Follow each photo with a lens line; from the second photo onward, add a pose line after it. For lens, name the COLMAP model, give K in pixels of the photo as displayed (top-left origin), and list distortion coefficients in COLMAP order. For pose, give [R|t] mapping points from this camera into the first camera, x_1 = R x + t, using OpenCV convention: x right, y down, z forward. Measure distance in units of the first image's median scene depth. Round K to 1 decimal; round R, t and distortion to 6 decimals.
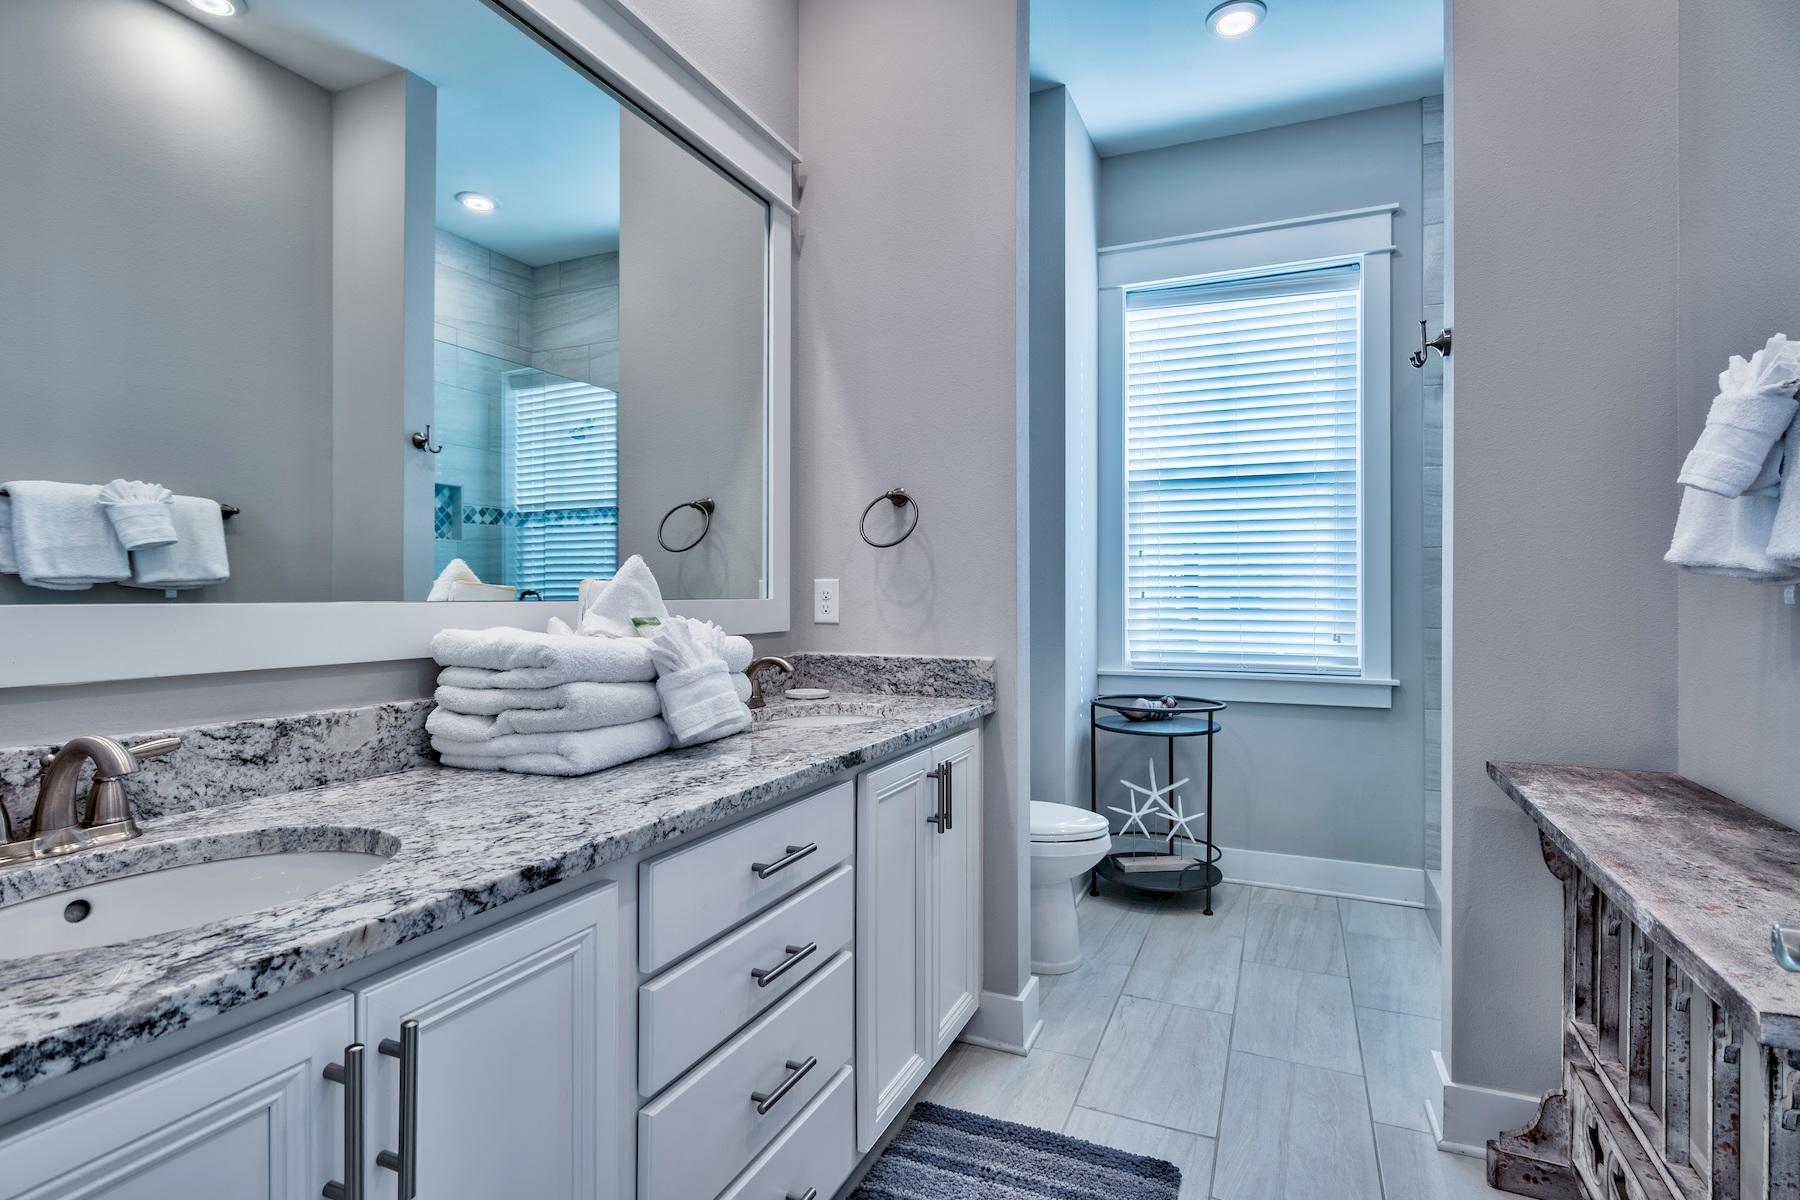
lens RADIAL K [[899.9, 0, 906.3], [0, 899.9, 592.2], [0, 0, 1]] dist [-0.007393, 0.000707]
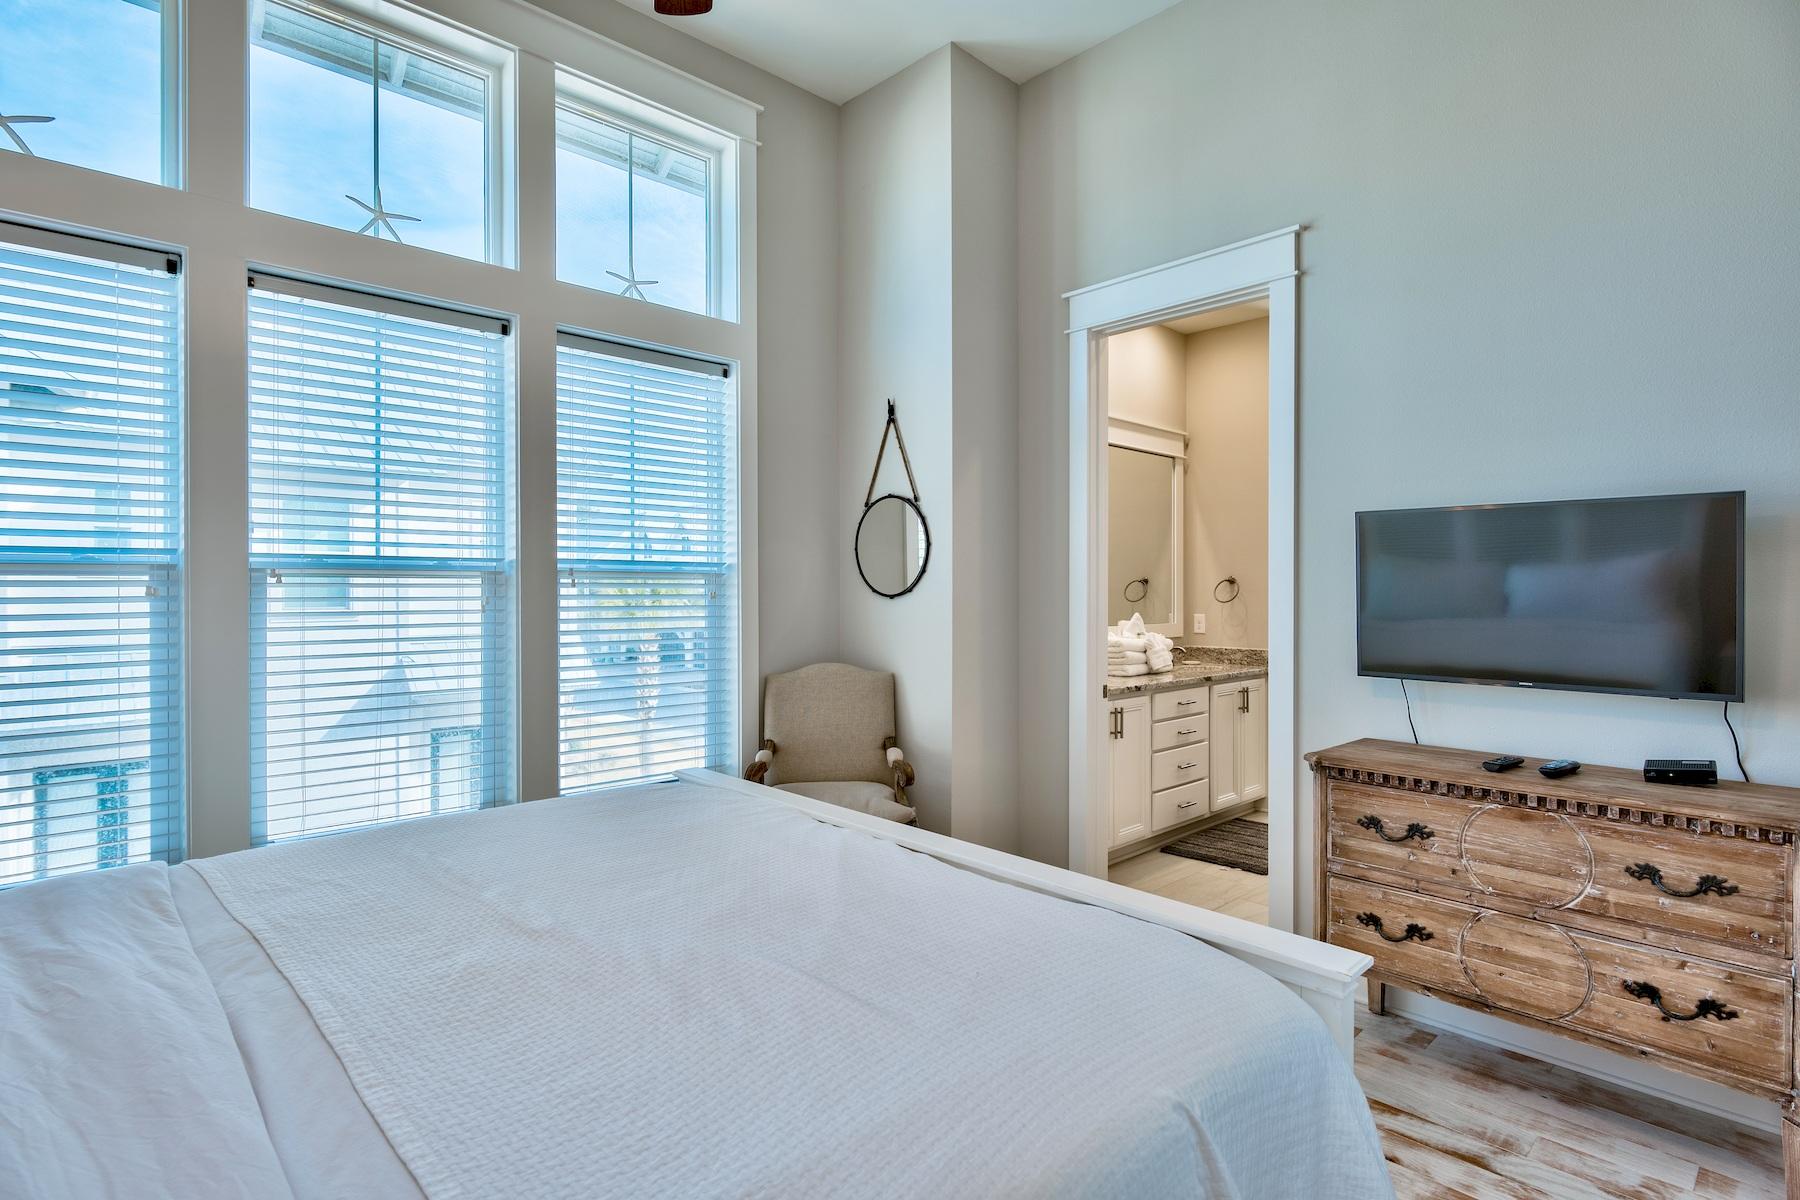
lens RADIAL K [[899.9, 0, 913.7], [0, 899.9, 596.6], [0, 0, 1]] dist [-0.007393, 0.000707]
pose [[0.922724, 0.000560, -0.385461, 0.165533], [0.002855, 0.999962, 0.008288, -0.107463], [0.385451, -0.008748, 0.922687, -1.879606]]
